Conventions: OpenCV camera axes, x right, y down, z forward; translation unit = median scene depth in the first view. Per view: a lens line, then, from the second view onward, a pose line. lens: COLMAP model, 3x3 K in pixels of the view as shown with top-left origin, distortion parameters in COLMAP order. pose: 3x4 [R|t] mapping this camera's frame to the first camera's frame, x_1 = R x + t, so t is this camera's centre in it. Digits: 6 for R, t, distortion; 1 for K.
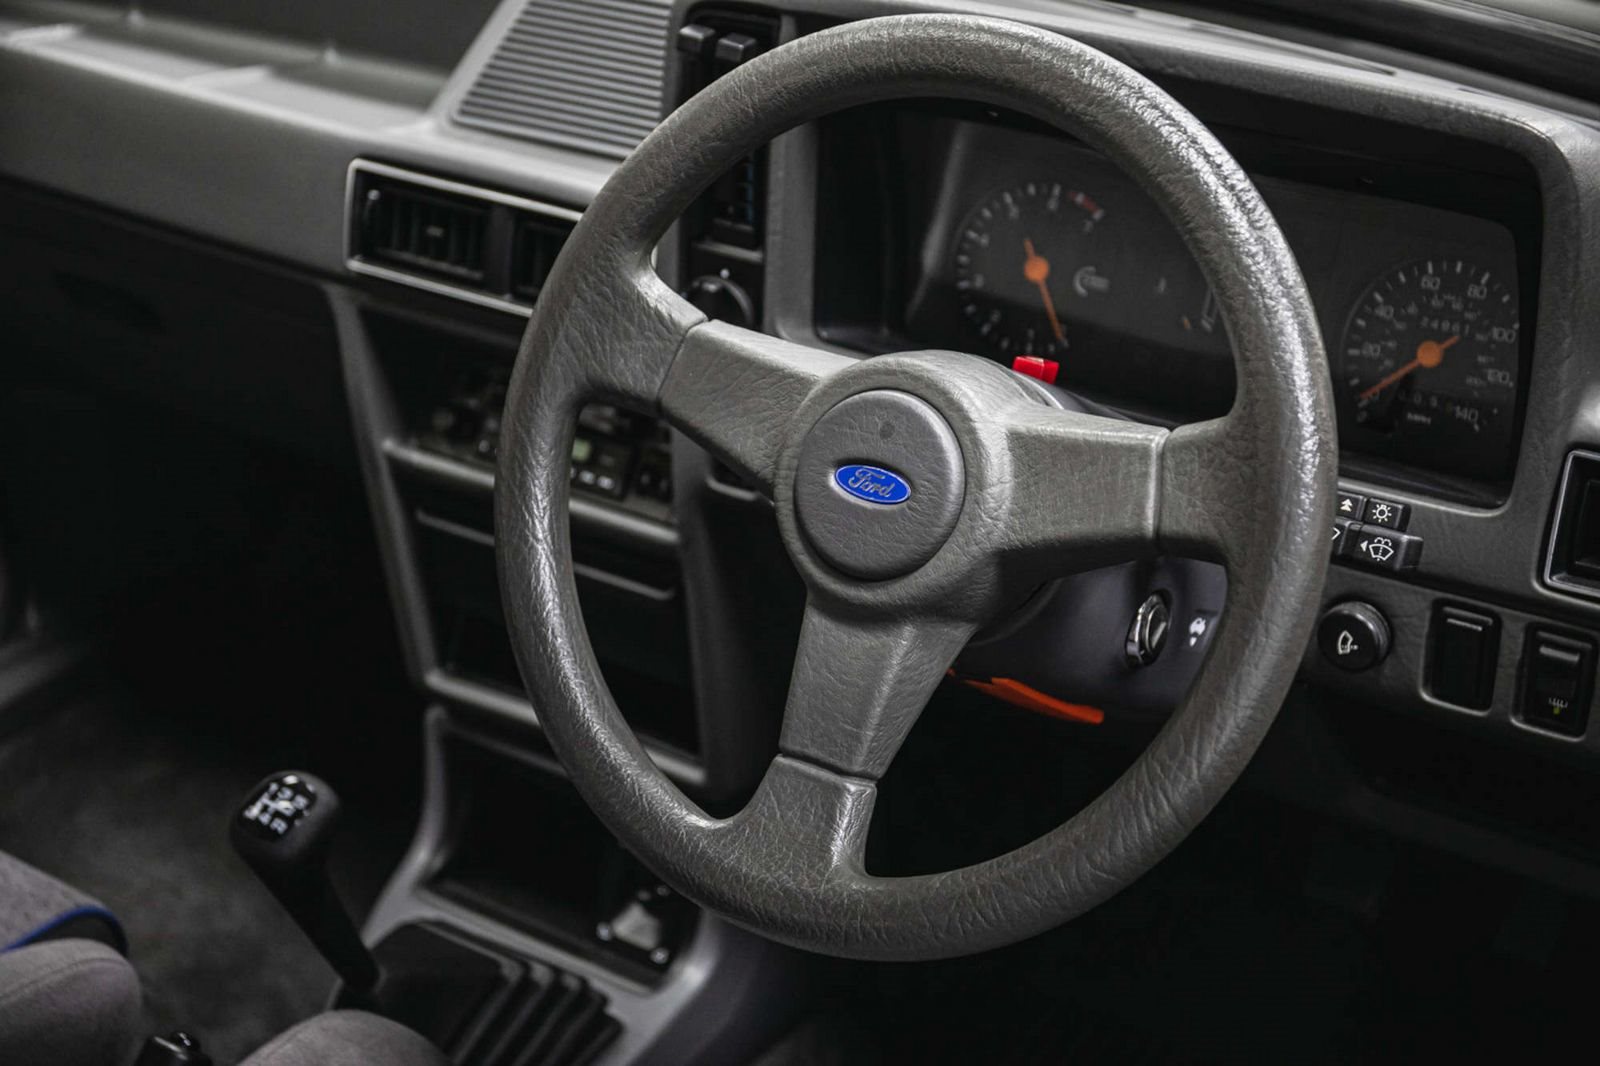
lens RADIAL K [[2660.6, 0, 800.0], [0, 2660.6, 533.0], [0, 0, 1]] dist [0.059321, 0.069626]
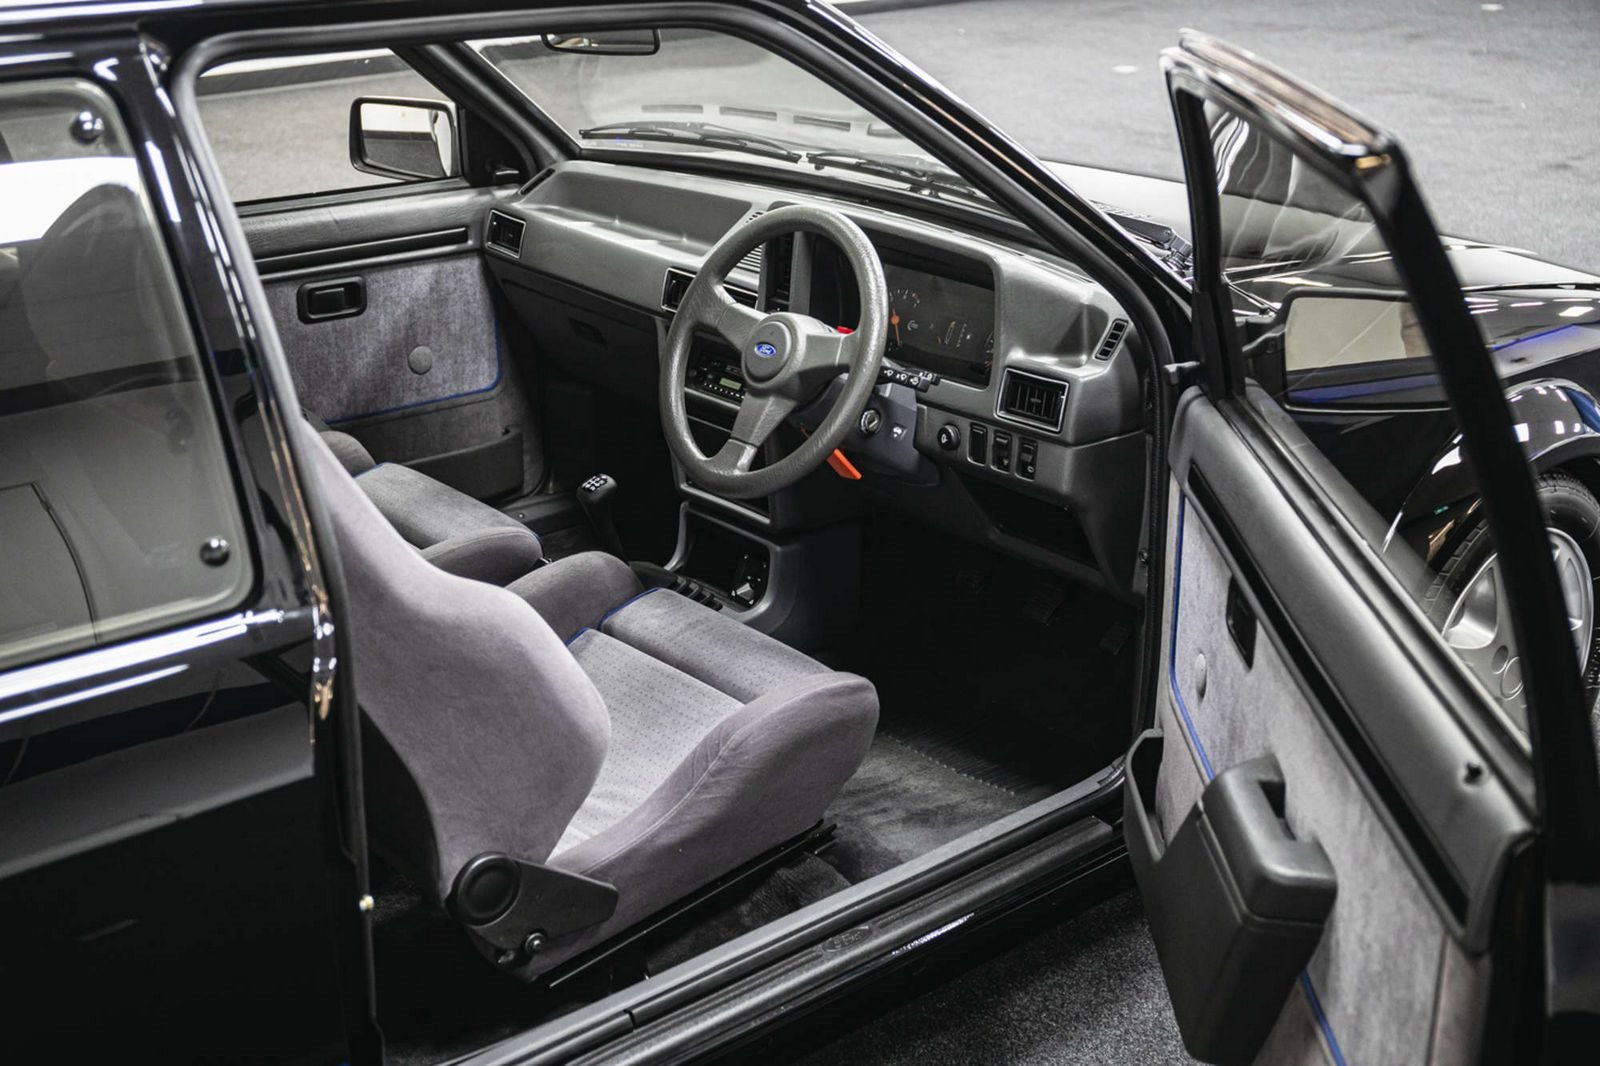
lens RADIAL K [[2004.2, 0, 800.0], [0, 2004.2, 533.0], [0, 0, 1]] dist [-0.001077, -0.005610]
pose [[0.968536, 0.111222, -0.222640, 0.583423], [-0.133734, 0.987040, -0.088692, 0.377060], [0.209890, 0.115676, 0.970858, -1.175567]]
